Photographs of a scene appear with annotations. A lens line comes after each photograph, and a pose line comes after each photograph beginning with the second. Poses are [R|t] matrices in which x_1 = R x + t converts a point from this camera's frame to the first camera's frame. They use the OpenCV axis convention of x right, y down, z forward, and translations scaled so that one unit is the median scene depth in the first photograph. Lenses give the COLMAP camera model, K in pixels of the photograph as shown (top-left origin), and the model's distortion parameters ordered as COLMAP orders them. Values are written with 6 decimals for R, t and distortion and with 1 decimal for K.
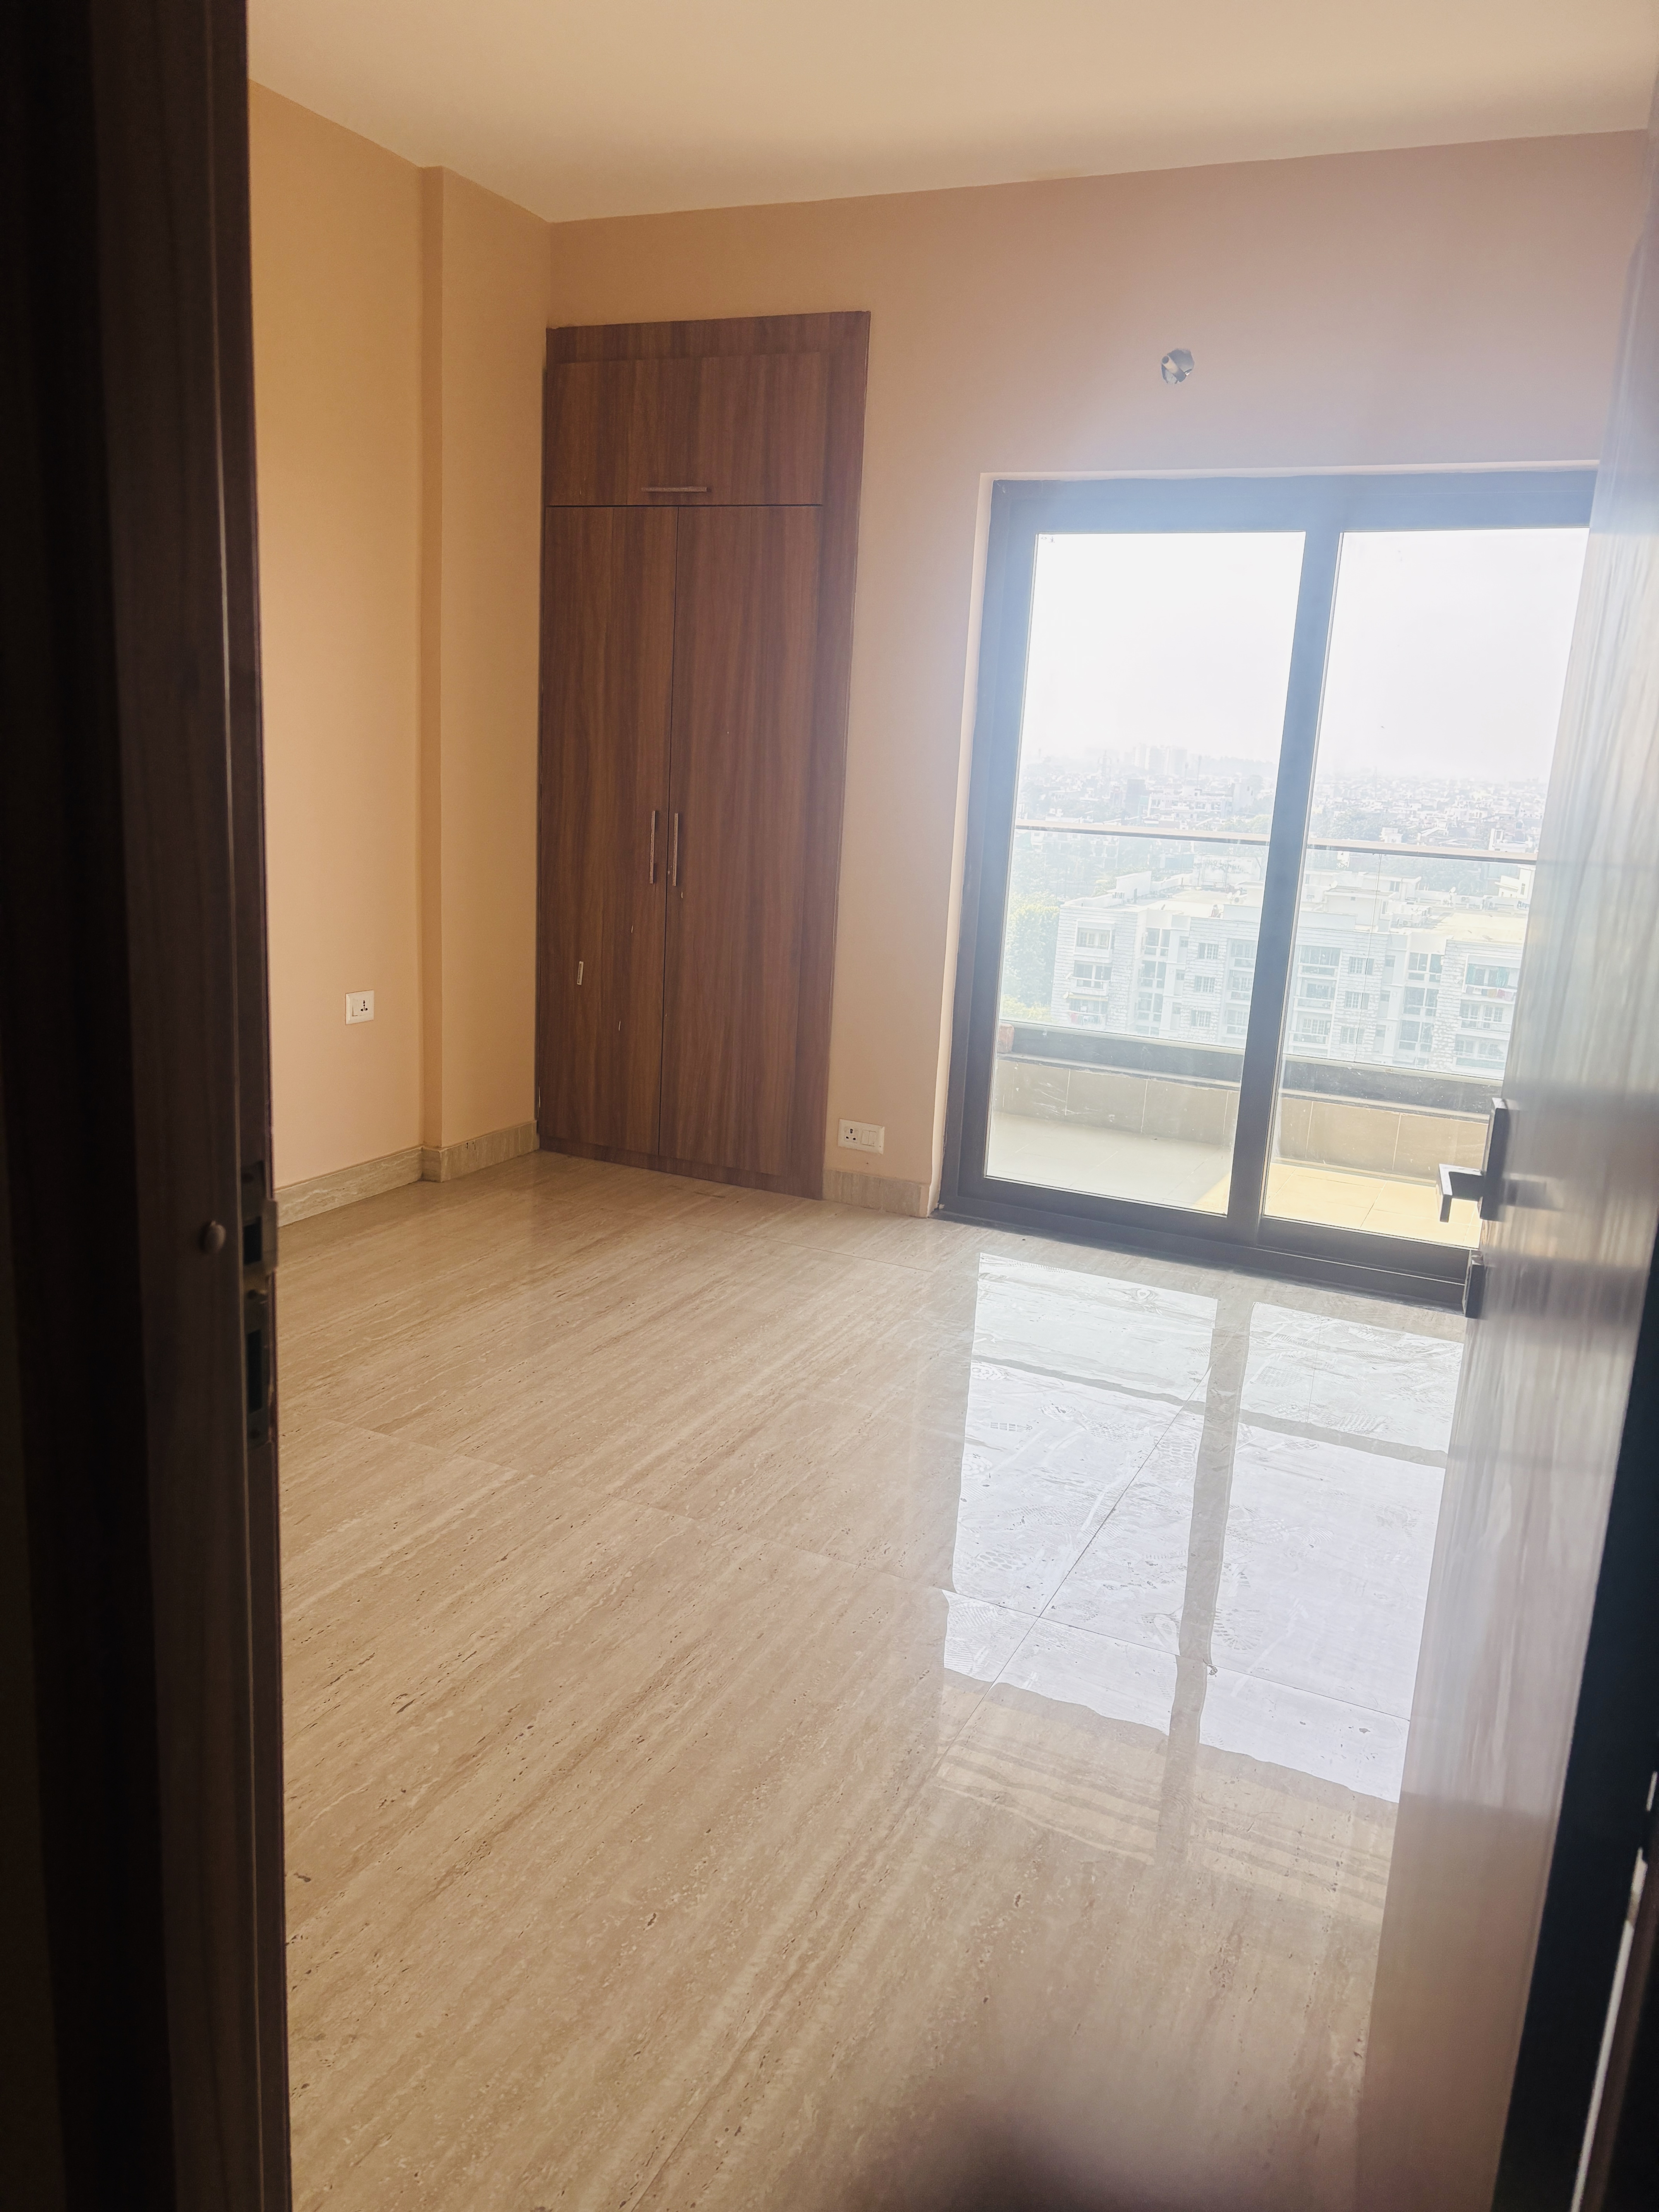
lens RADIAL K [[1686.7, 0, 828.4], [0, 1686.7, 1097.0], [0, 0, 1]] dist [0.058322, -0.069796]
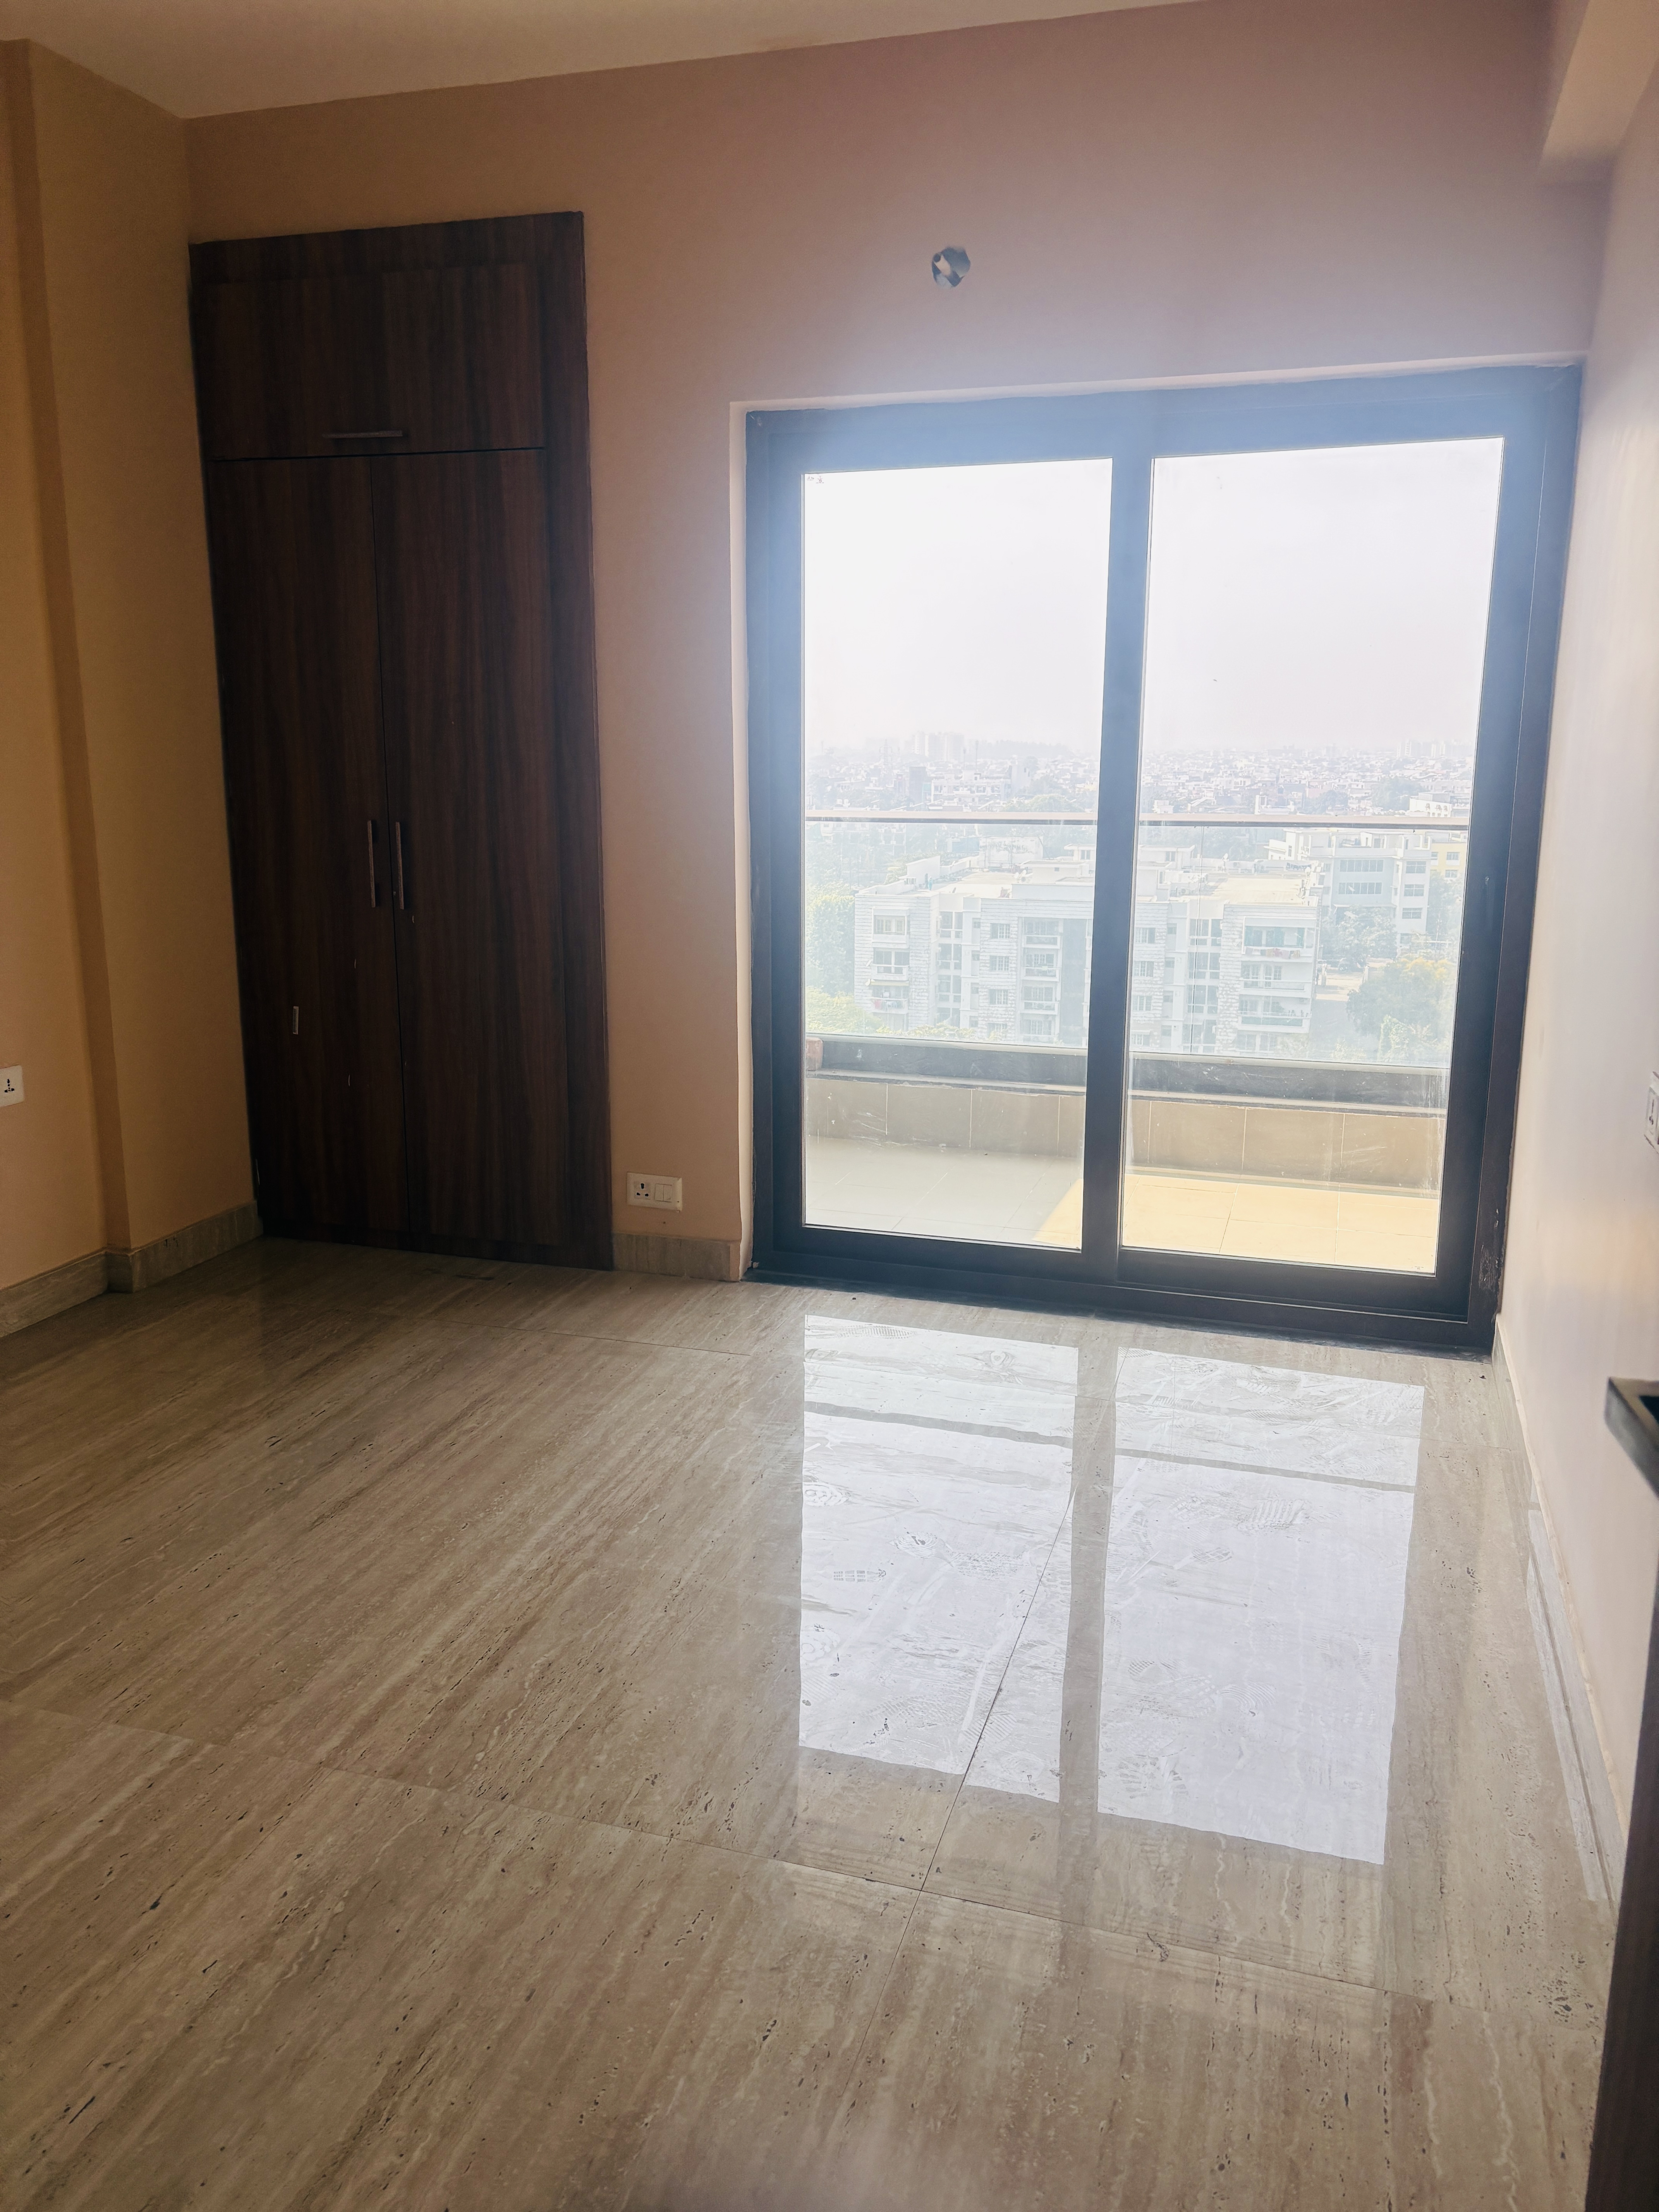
lens RADIAL K [[1671.3, 0, 858.5], [0, 1671.3, 1075.4], [0, 0, 1]] dist [0.102530, -0.107697]
pose [[0.988639, -0.075306, 0.130088, 0.018999], [0.076428, 0.997068, -0.003650, -0.028357], [-0.129431, 0.013551, 0.991496, 0.180079]]
